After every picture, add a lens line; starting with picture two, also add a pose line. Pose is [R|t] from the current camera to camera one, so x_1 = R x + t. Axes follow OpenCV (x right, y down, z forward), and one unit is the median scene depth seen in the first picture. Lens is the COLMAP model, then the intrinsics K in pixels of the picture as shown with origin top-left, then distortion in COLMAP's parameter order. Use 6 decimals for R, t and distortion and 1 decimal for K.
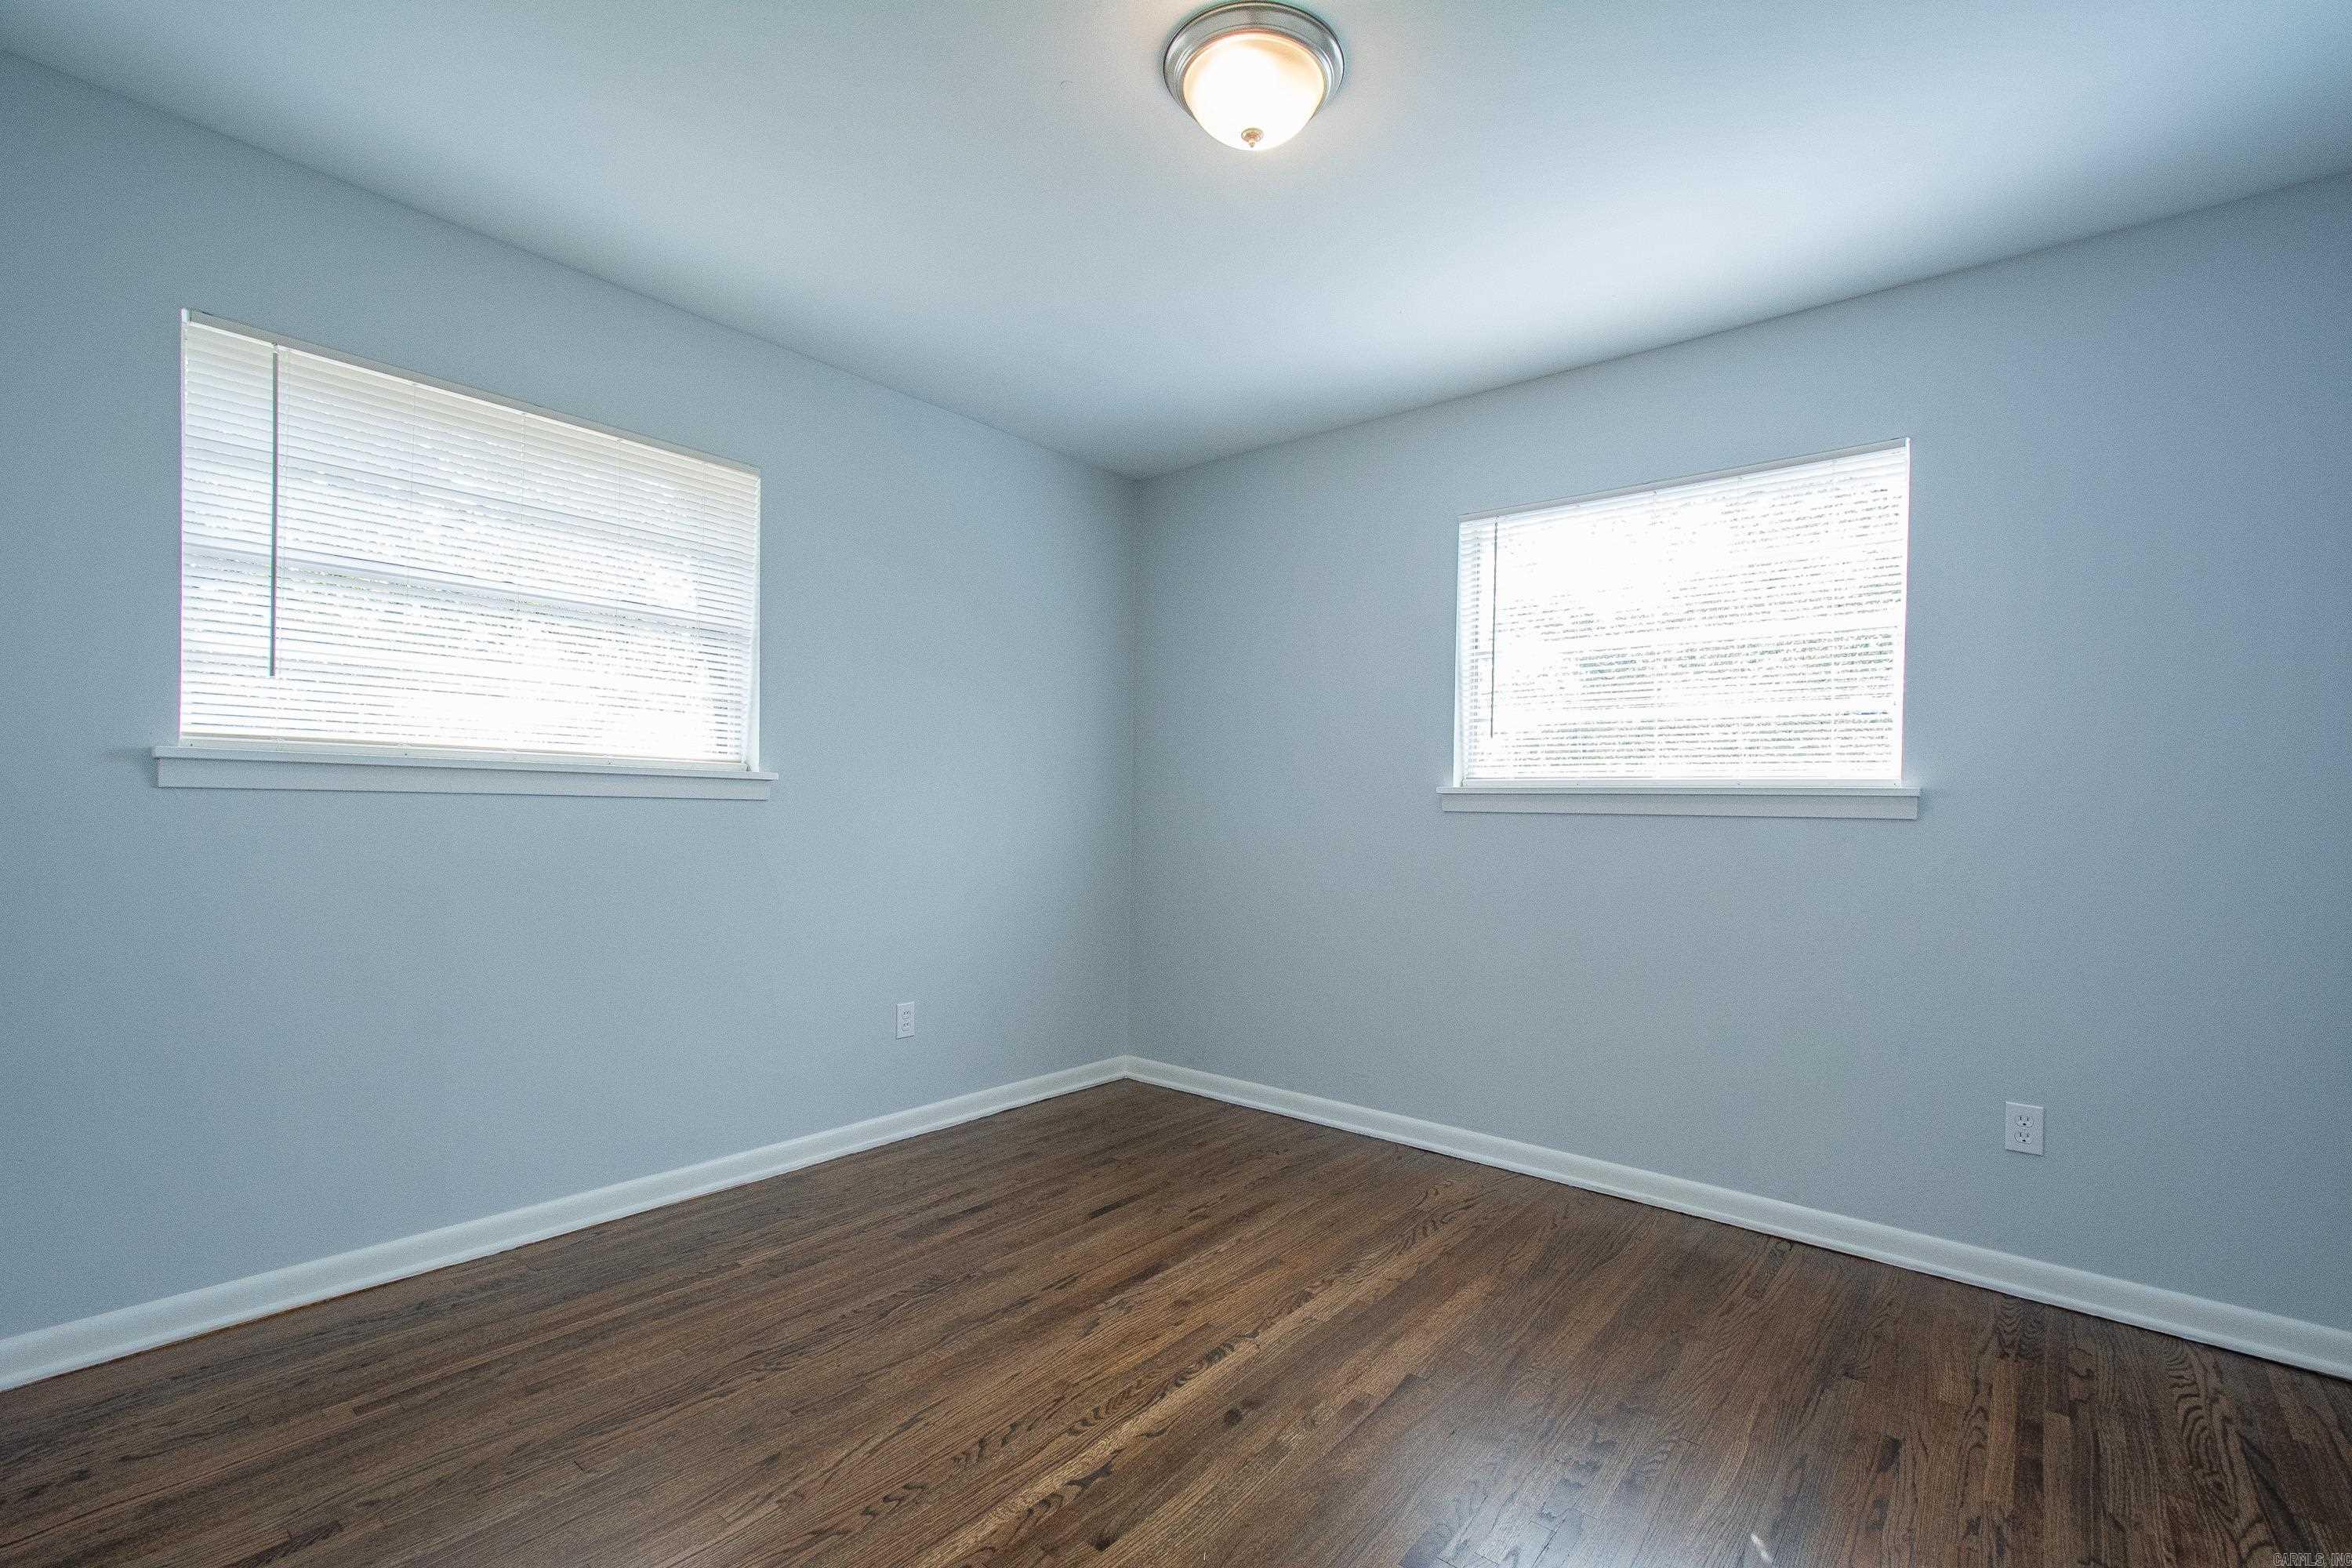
lens RADIAL K [[1038.0, 0, 1190.5], [0, 1038.0, 817.0], [0, 0, 1]] dist [0.024859, -0.009935]
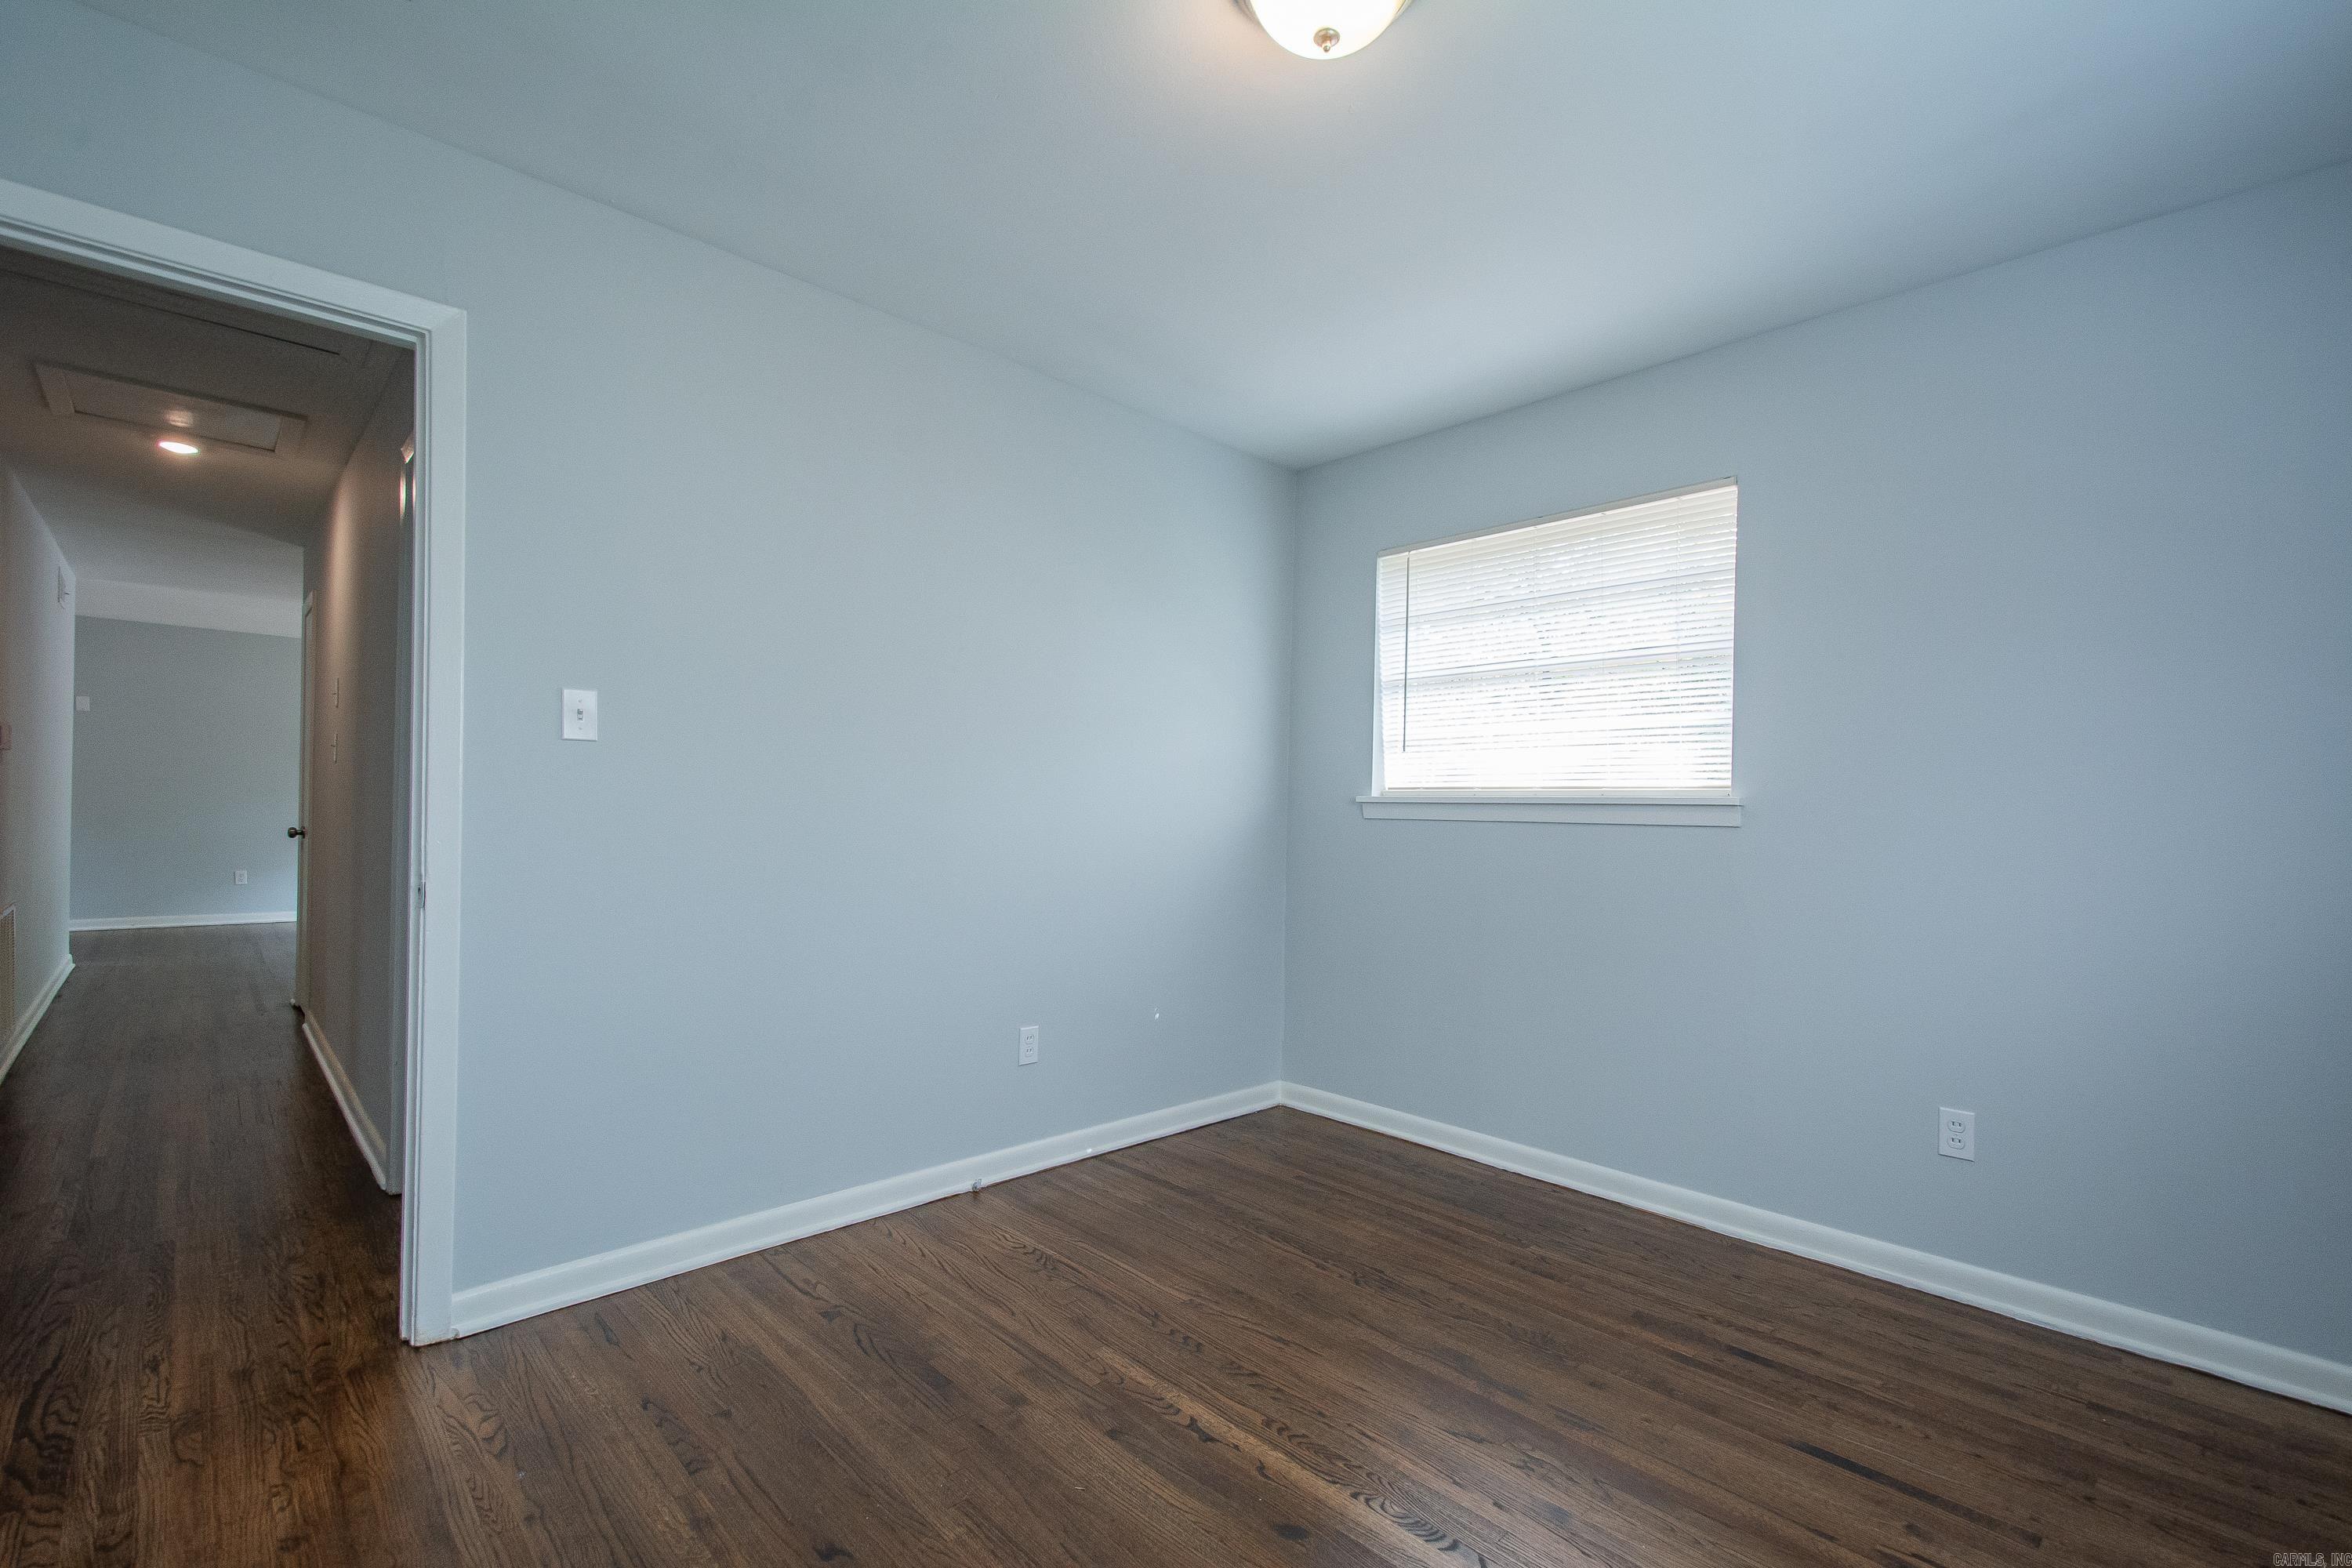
lens RADIAL K [[1050.4, 0, 1211.7], [0, 1050.4, 817.5], [0, 0, 1]] dist [0.001412, 0.000215]
pose [[-0.119245, -0.012306, -0.992789, 0.729258], [-0.026140, 0.999615, -0.009251, -0.004927], [0.992521, 0.024848, -0.119520, 0.812682]]
